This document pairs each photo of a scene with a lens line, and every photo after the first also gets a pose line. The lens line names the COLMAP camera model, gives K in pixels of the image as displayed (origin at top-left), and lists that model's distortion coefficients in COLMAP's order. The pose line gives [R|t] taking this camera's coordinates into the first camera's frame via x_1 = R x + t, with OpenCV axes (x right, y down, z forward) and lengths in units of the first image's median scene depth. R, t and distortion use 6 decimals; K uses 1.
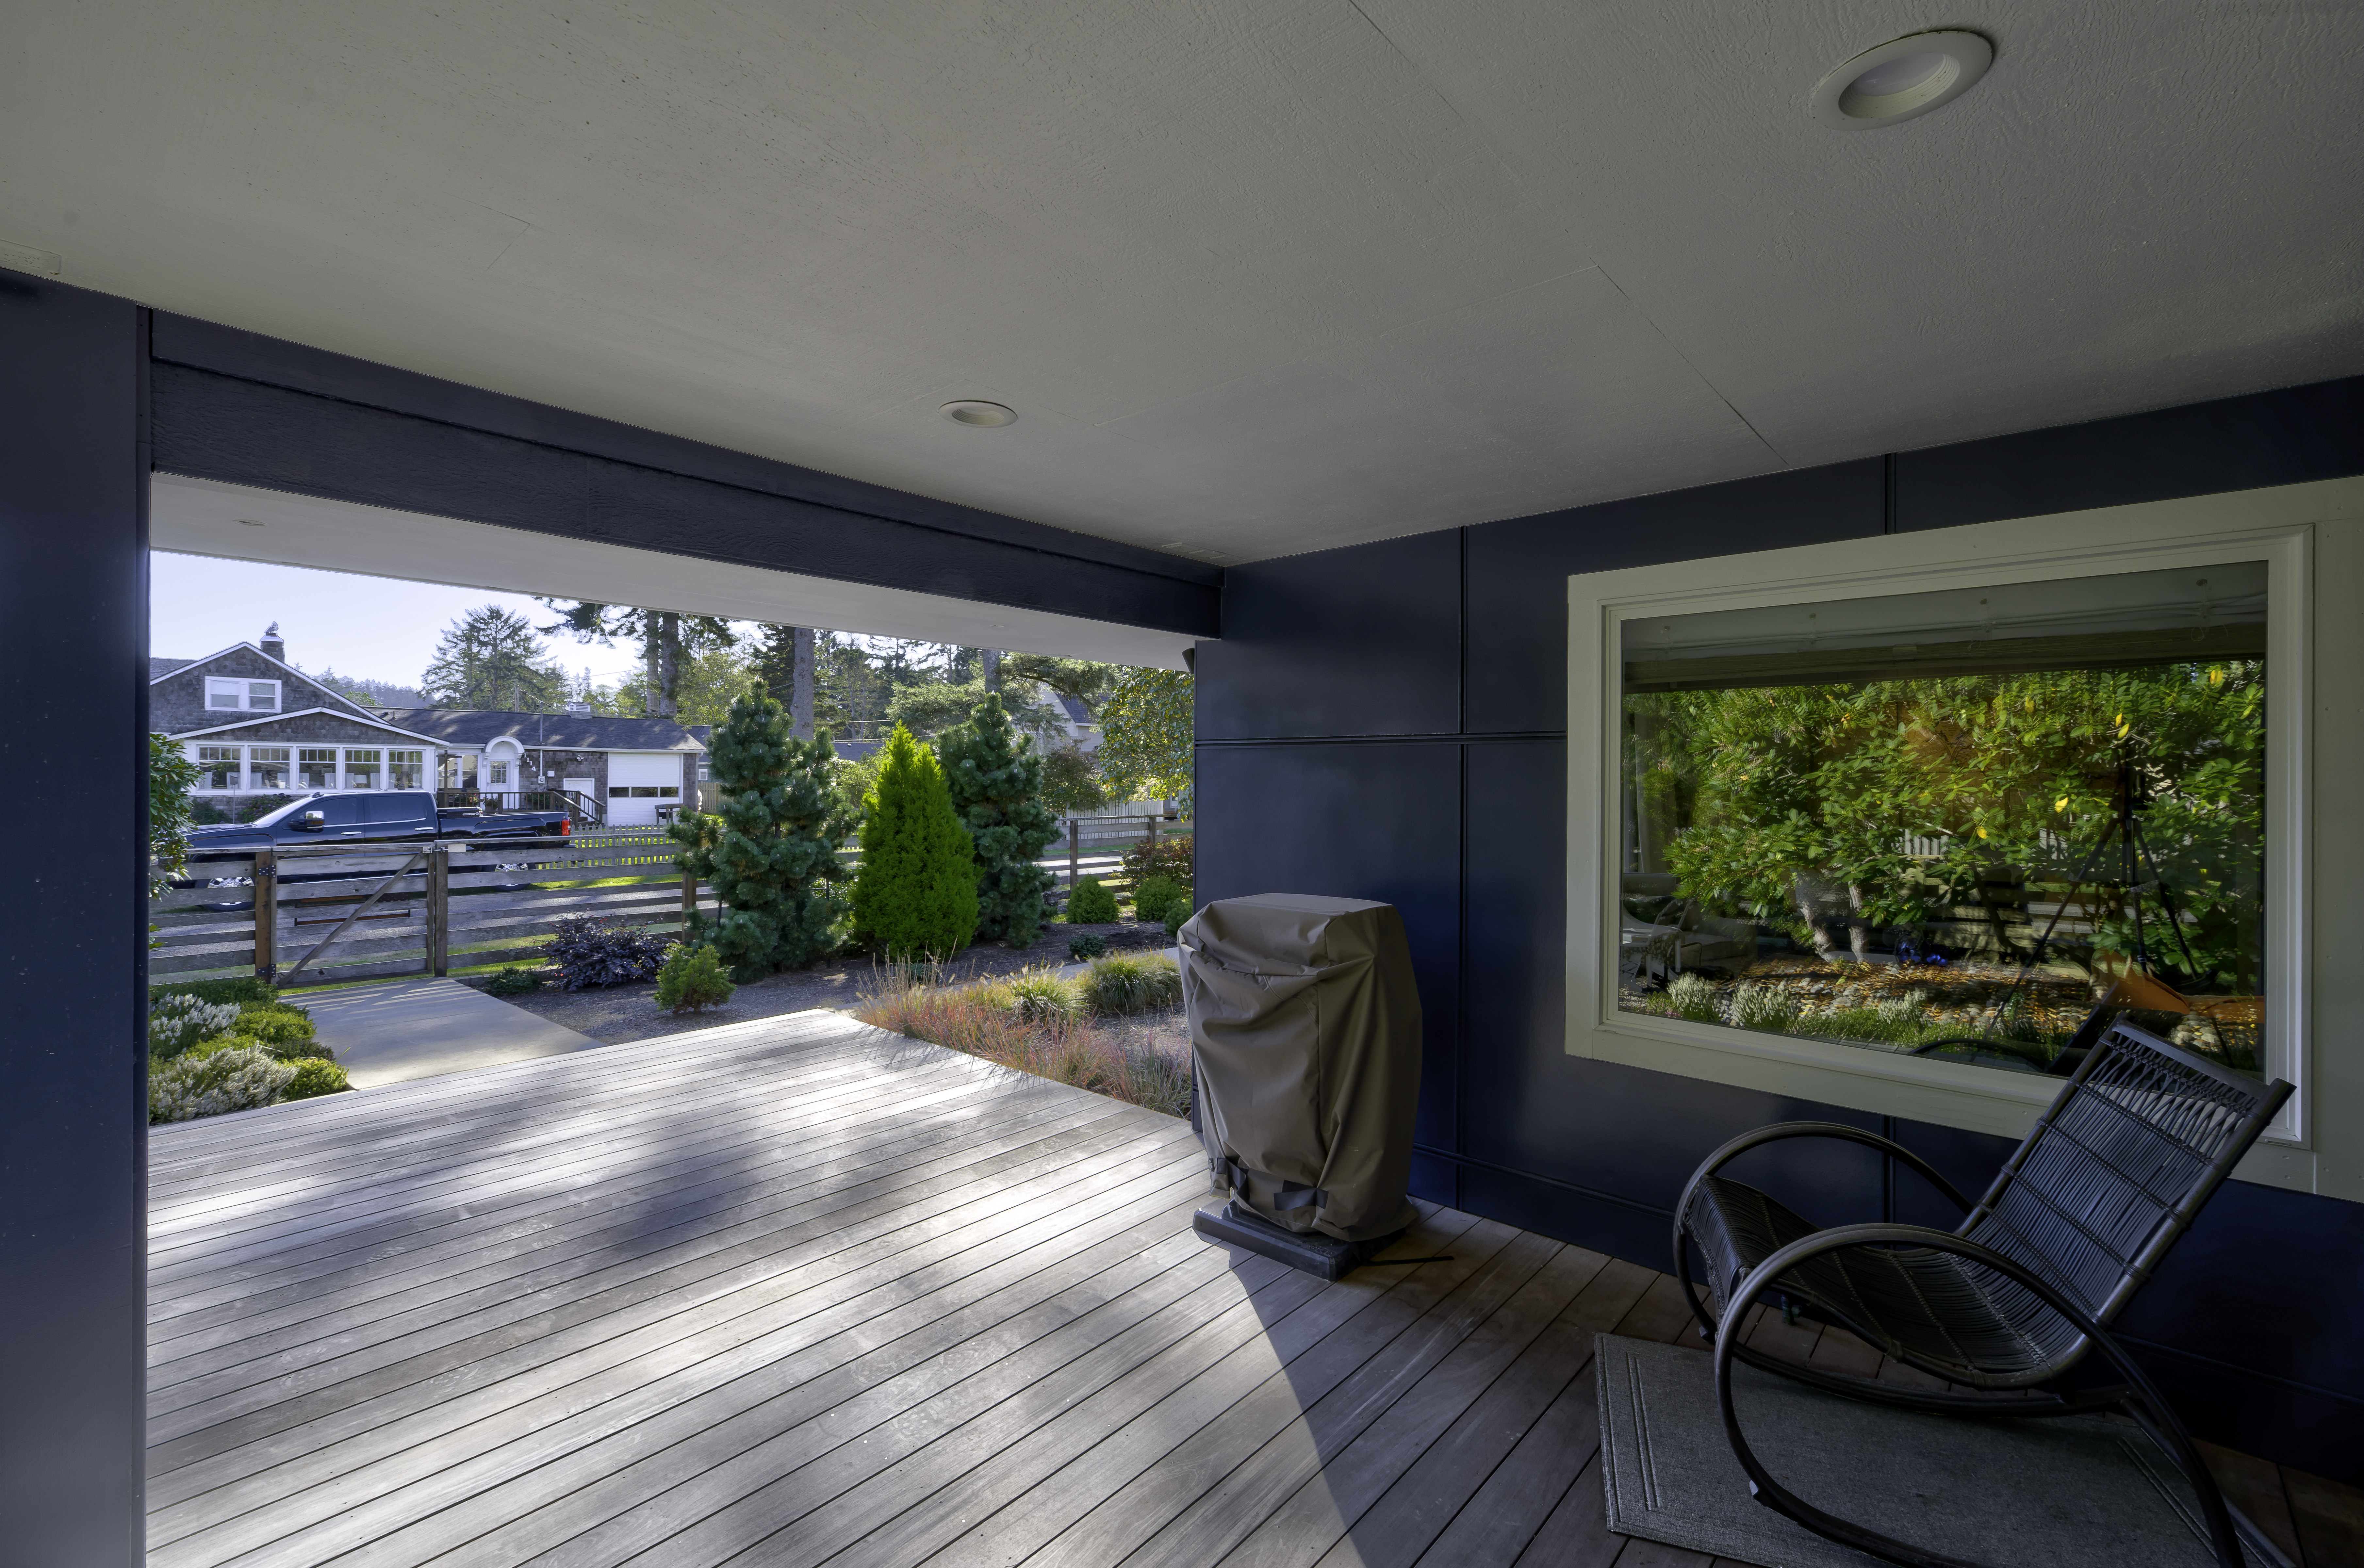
lens RADIAL K [[1007.8, 0, 1188.2], [0, 1007.8, 768.1], [0, 0, 1]] dist [-0.001450, 0.001415]
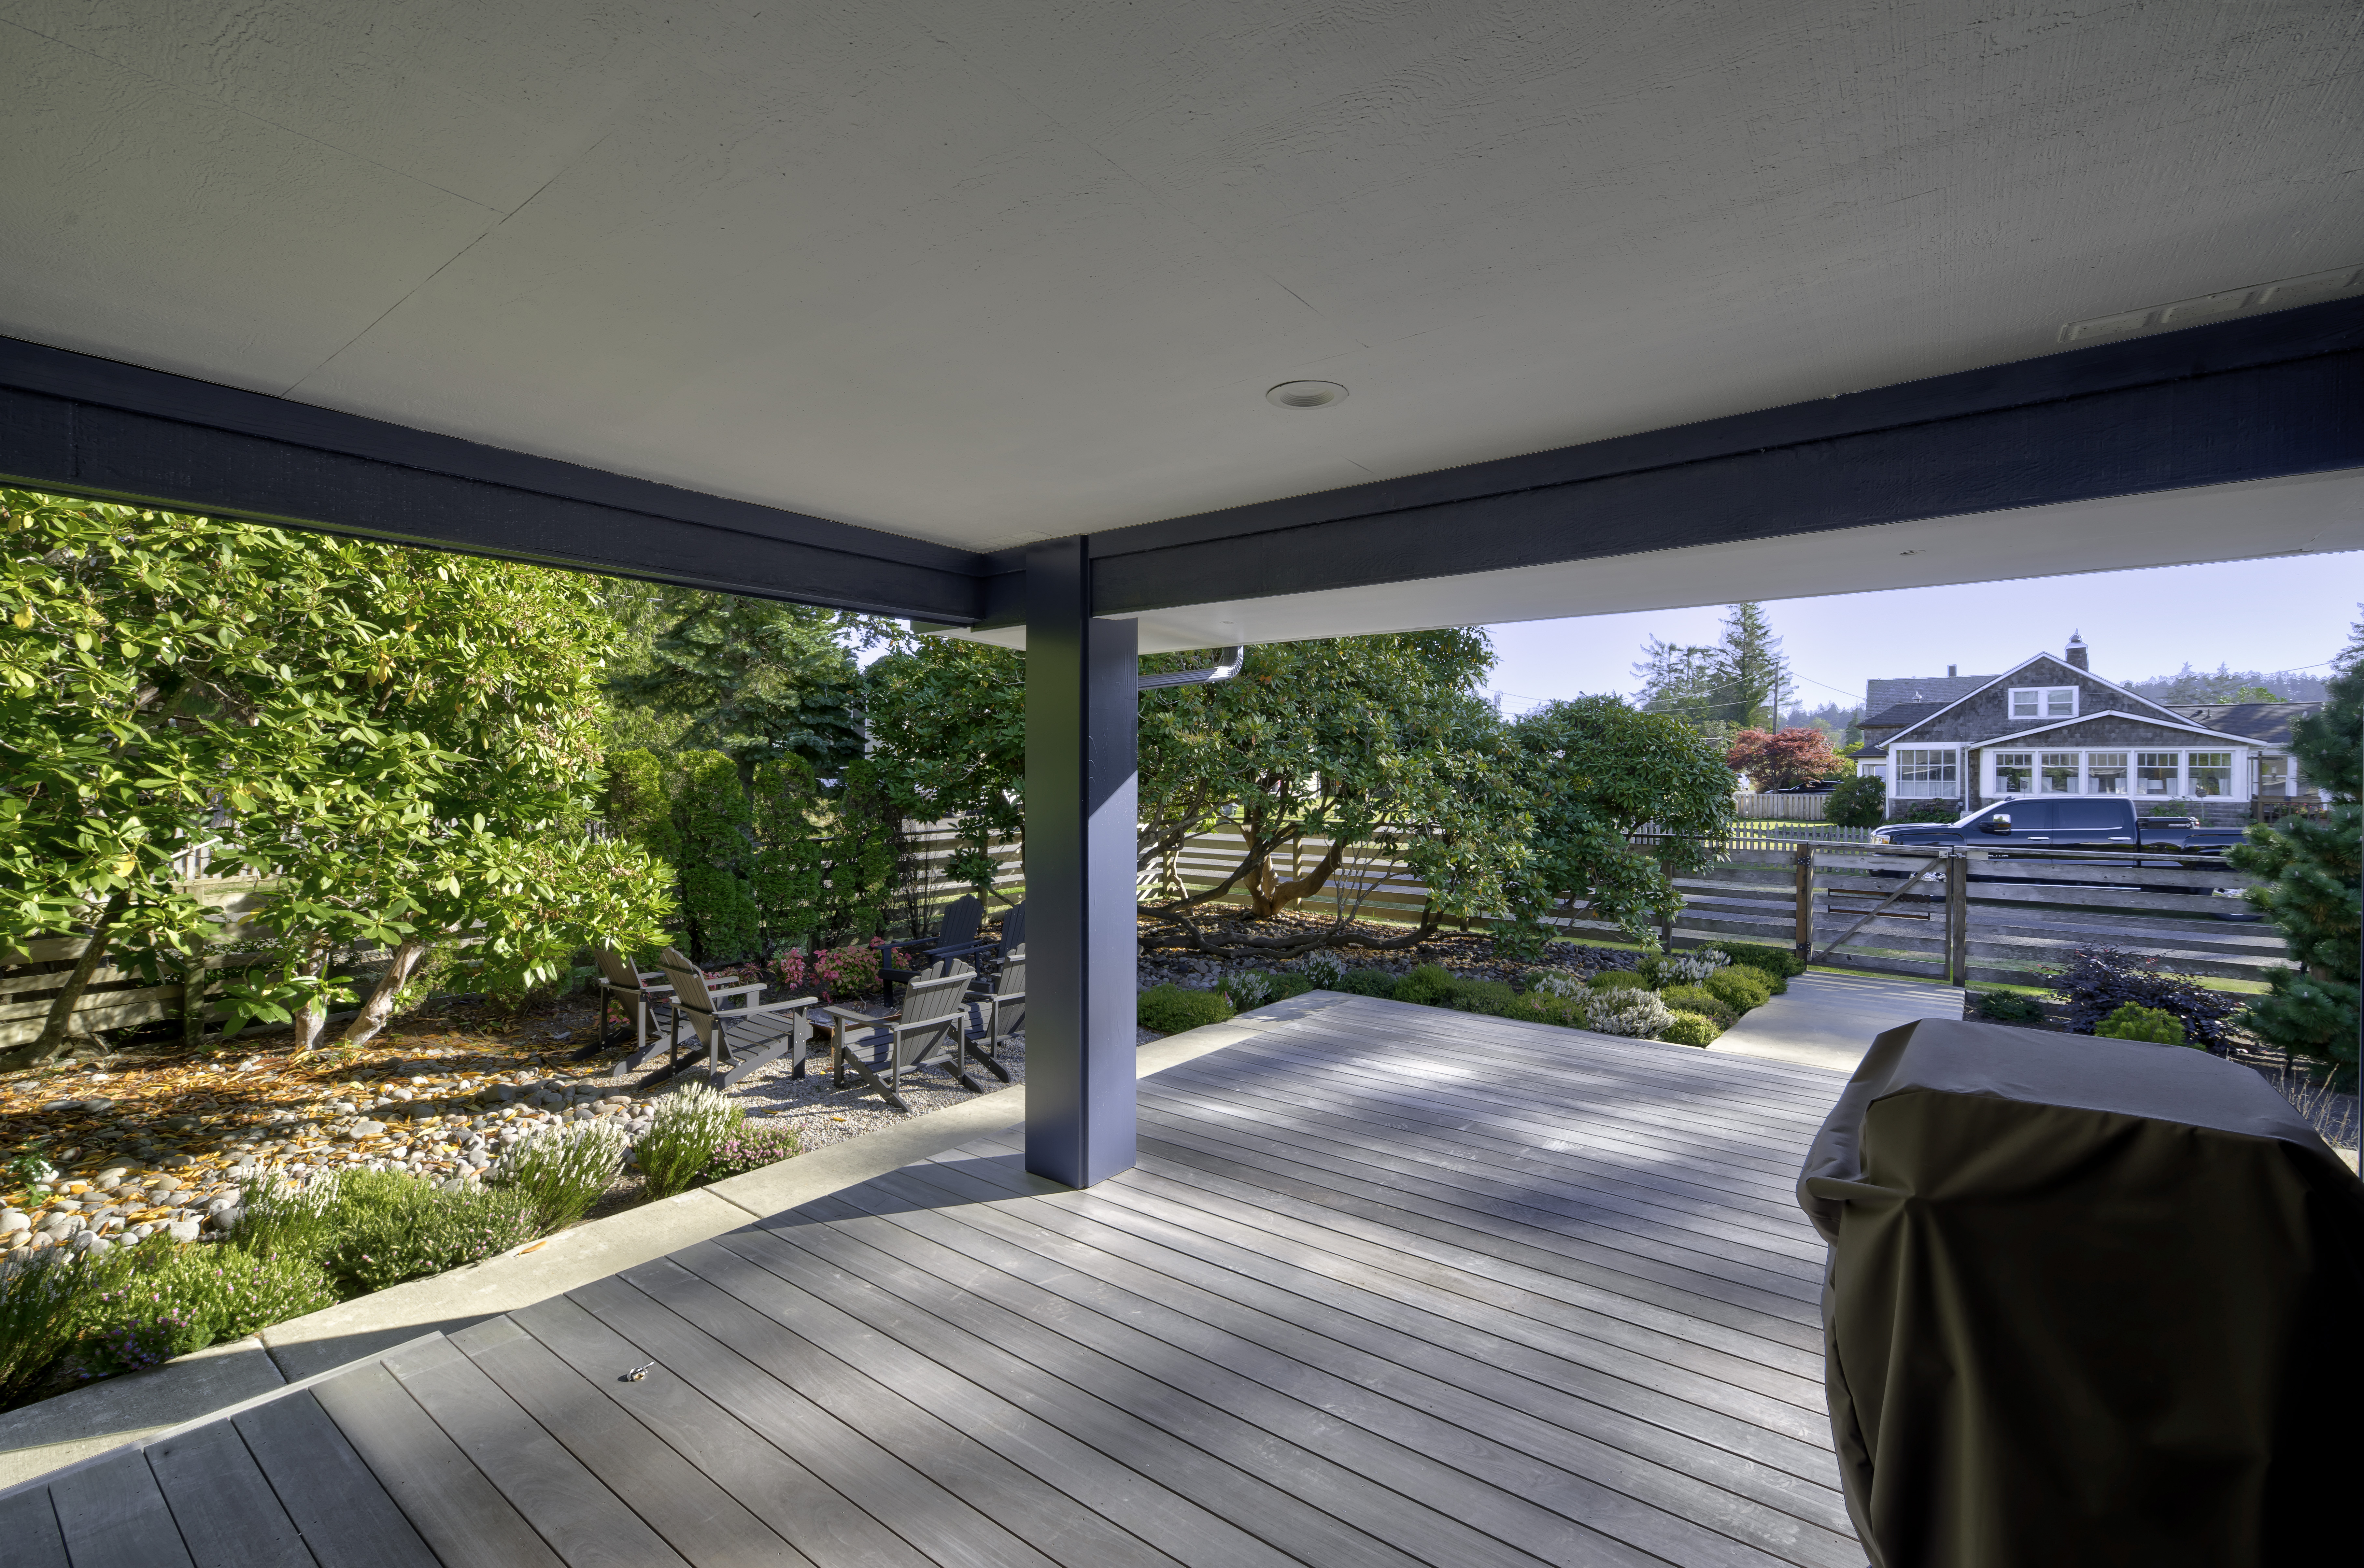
lens RADIAL K [[1007.8, 0, 1193.8], [0, 1007.8, 775.3], [0, 0, 1]] dist [-0.001450, 0.001415]
pose [[0.093993, 0.001247, -0.995572, 0.071673], [0.001081, 0.999998, 0.001355, 0.000638], [0.995572, -0.001204, 0.093992, 0.079456]]
